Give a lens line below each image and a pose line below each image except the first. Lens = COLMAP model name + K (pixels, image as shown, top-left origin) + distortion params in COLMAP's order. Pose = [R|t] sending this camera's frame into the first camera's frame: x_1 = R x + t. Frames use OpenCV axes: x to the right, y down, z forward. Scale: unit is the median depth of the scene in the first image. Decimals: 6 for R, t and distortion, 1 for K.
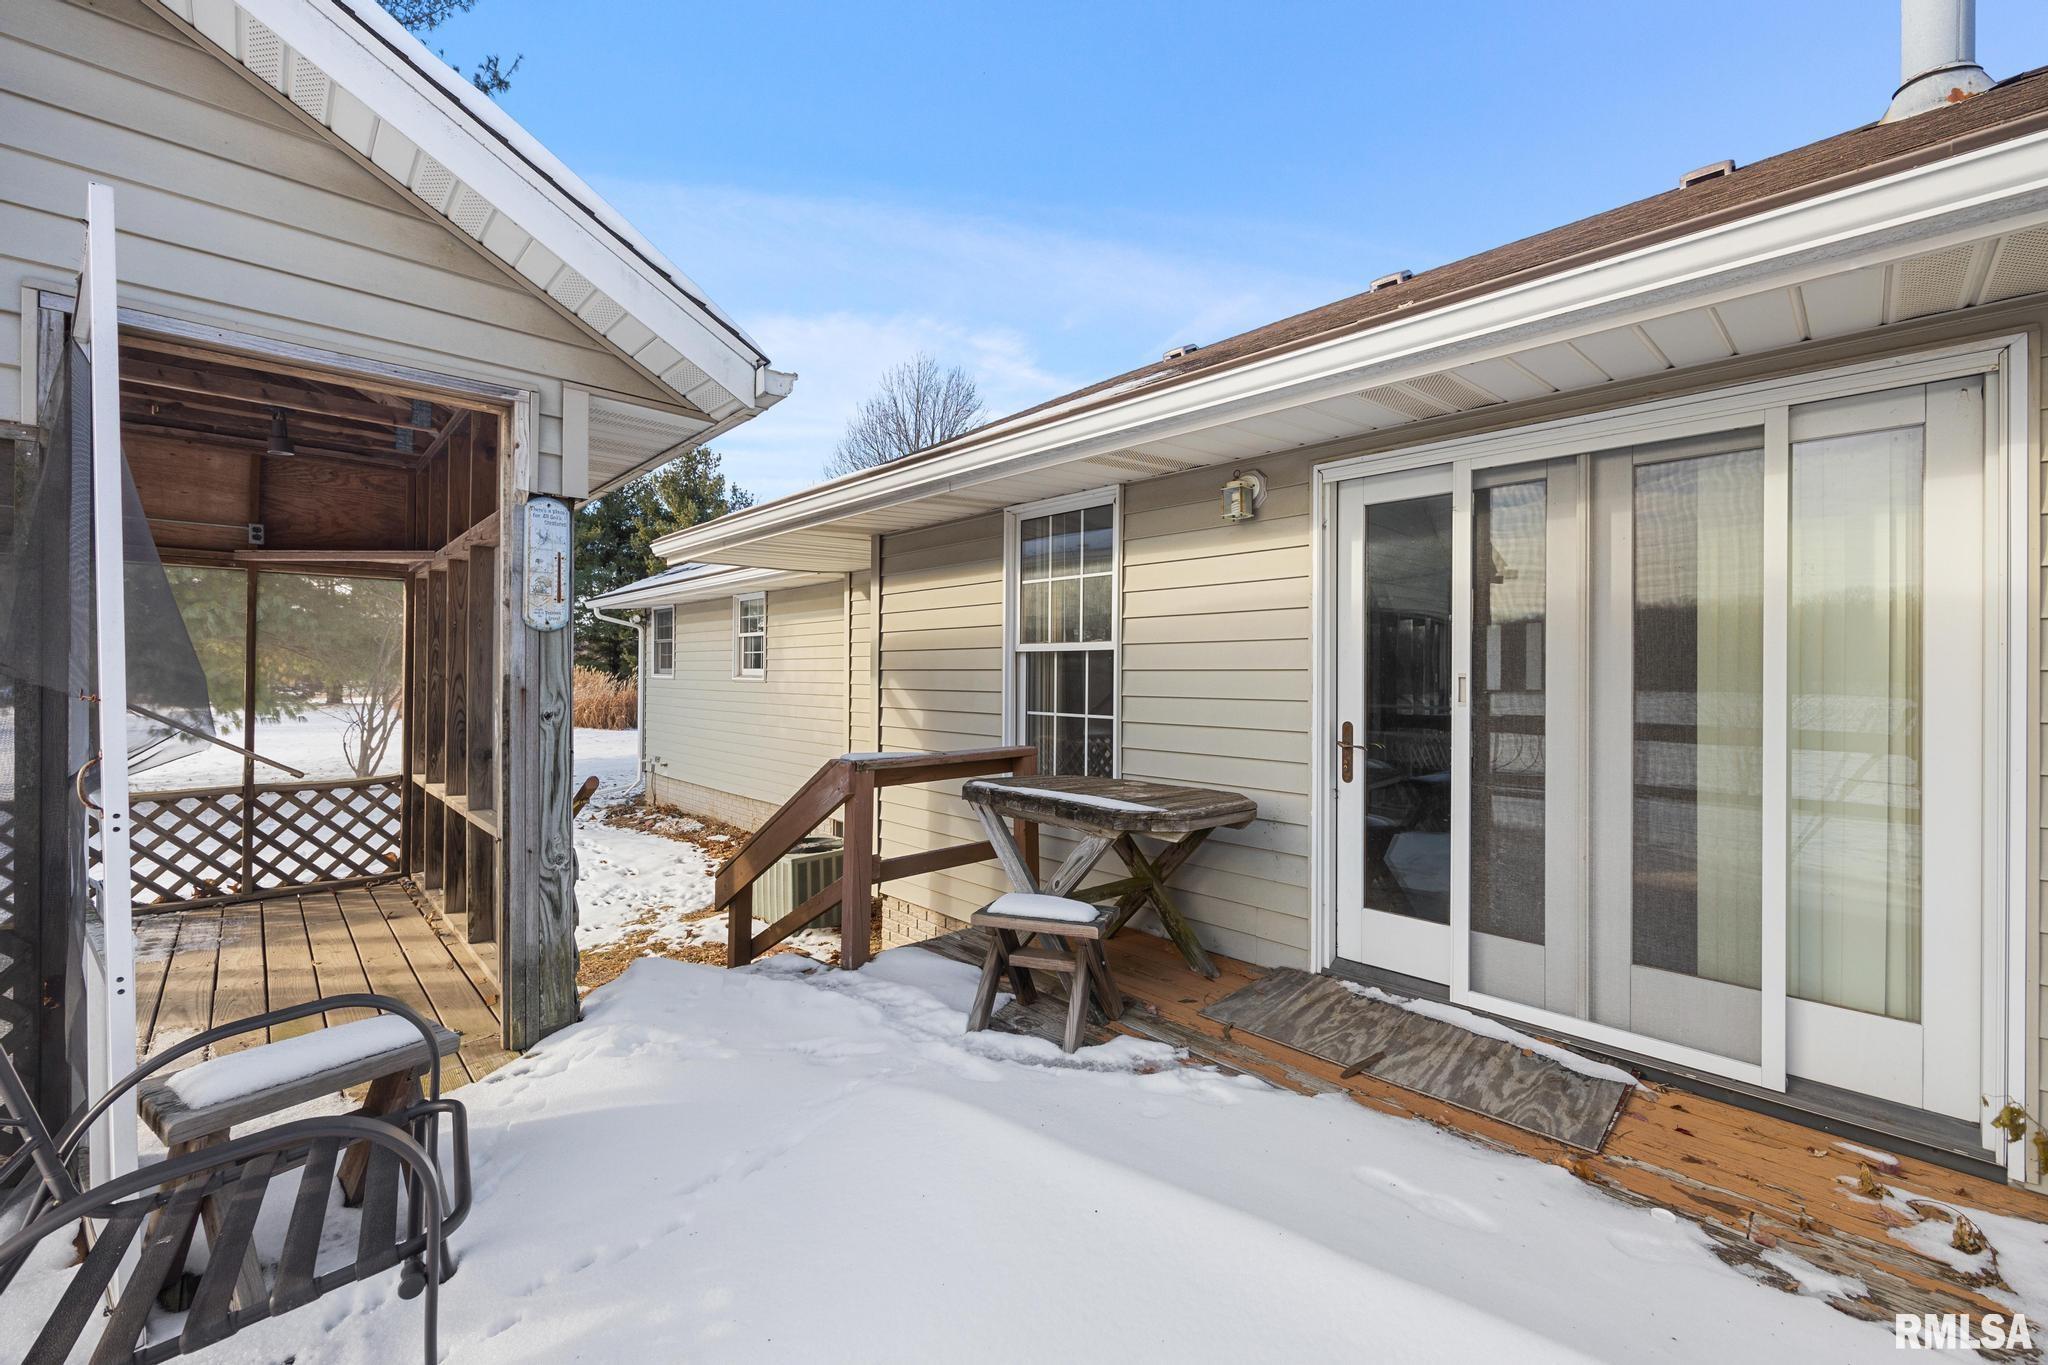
lens RADIAL K [[819.5, 0, 1042.9], [0, 819.5, 673.7], [0, 0, 1]] dist [-0.000087, 0.000135]
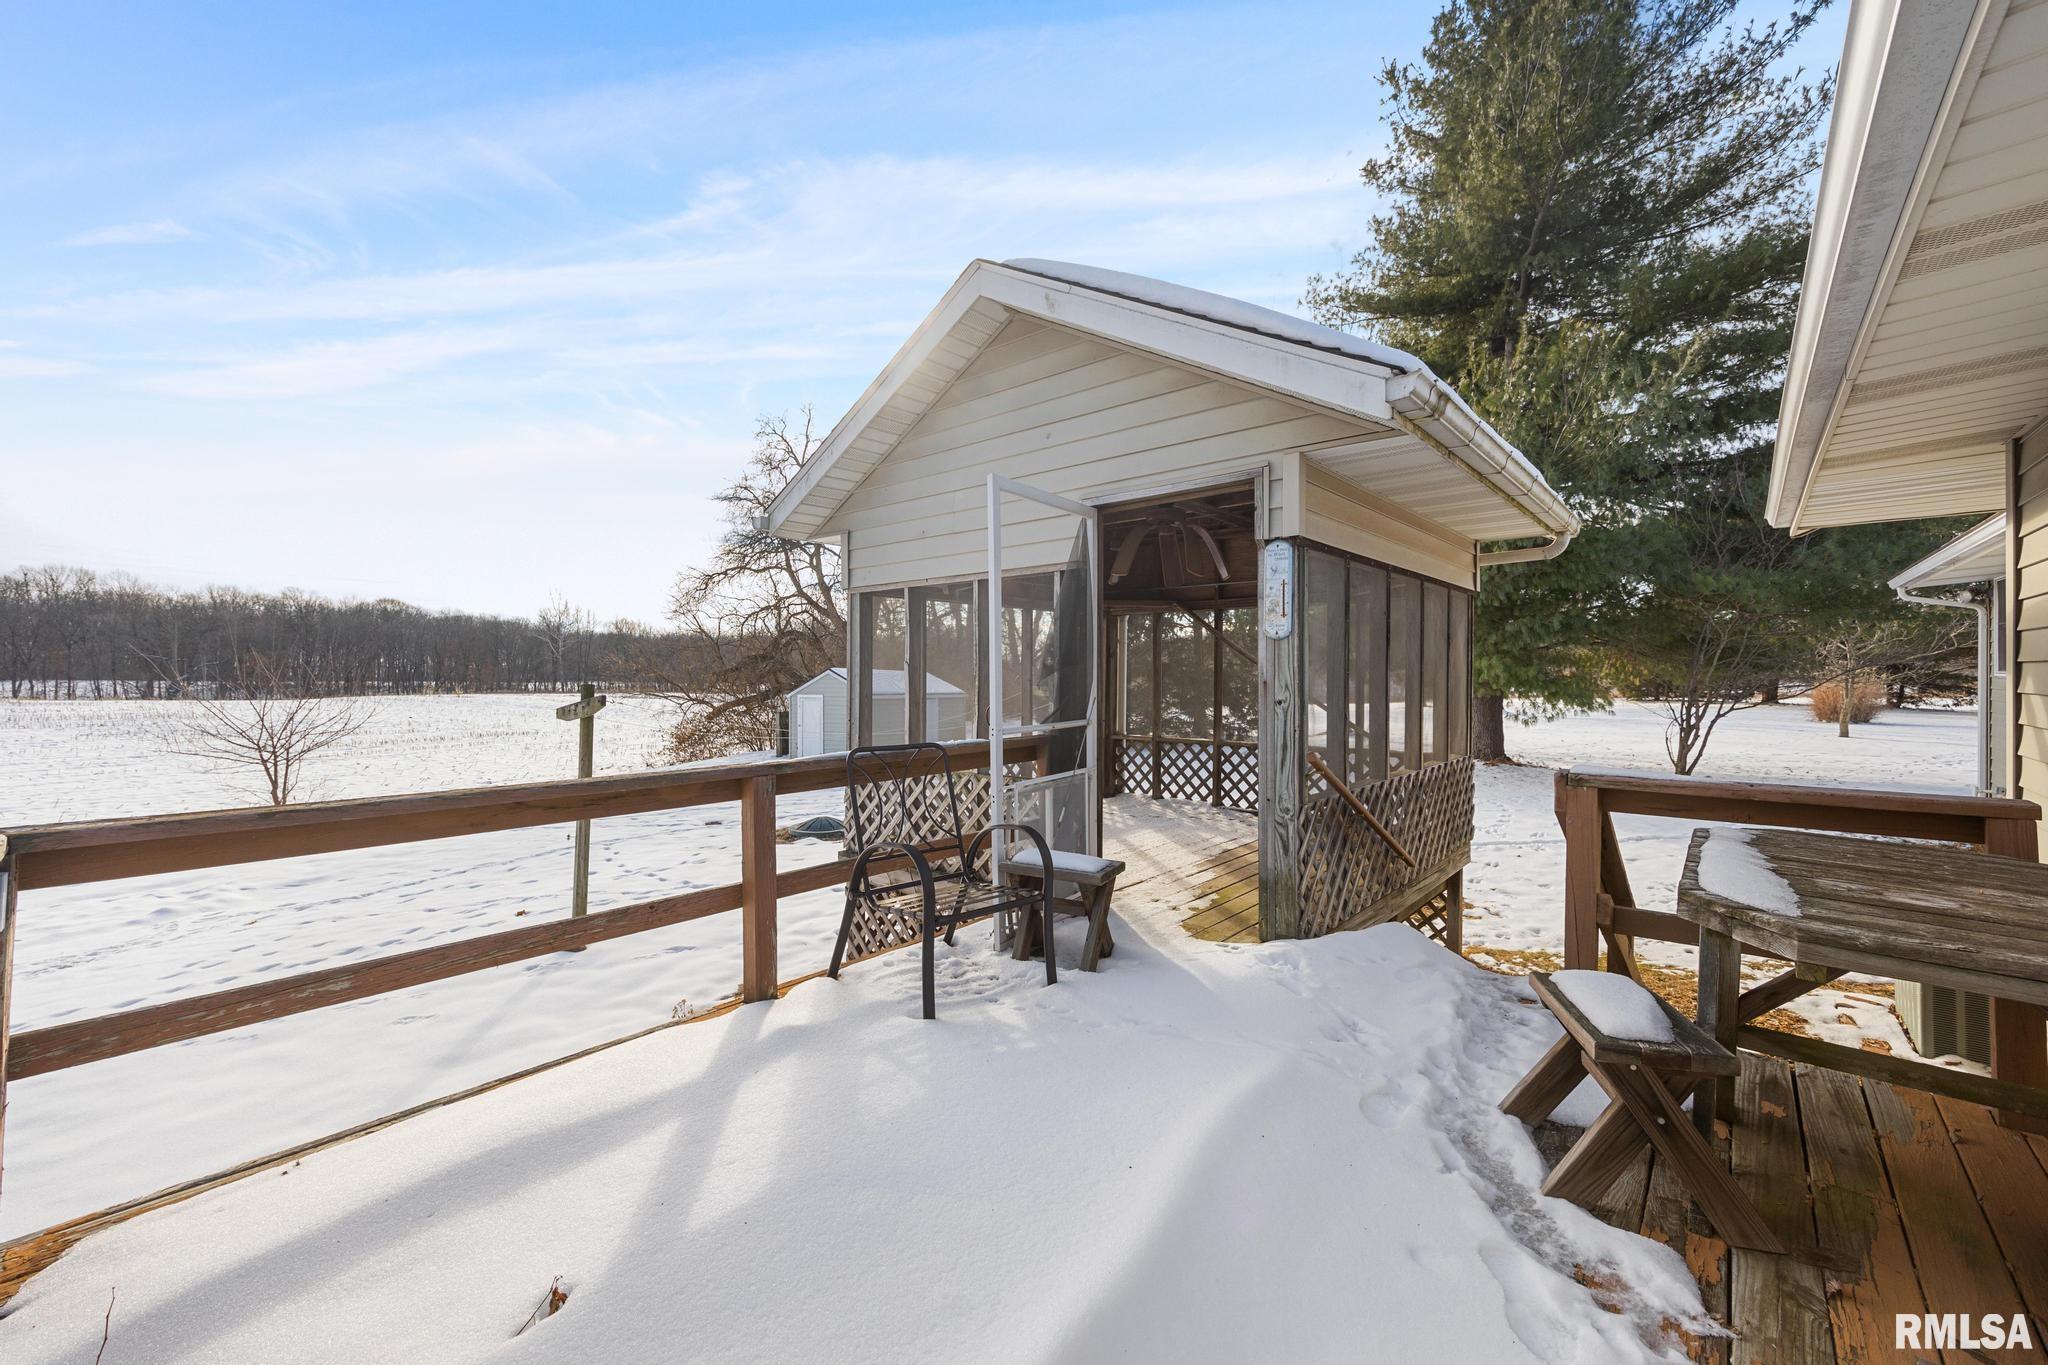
lens RADIAL K [[819.5, 0, 1043.8], [0, 819.5, 676.6], [0, 0, 1]] dist [-0.000087, 0.000135]
pose [[0.094089, 0.002640, -0.995560, 0.695165], [0.001650, 0.999995, 0.002807, 0.005190], [0.995562, -0.001907, 0.094085, 0.485305]]
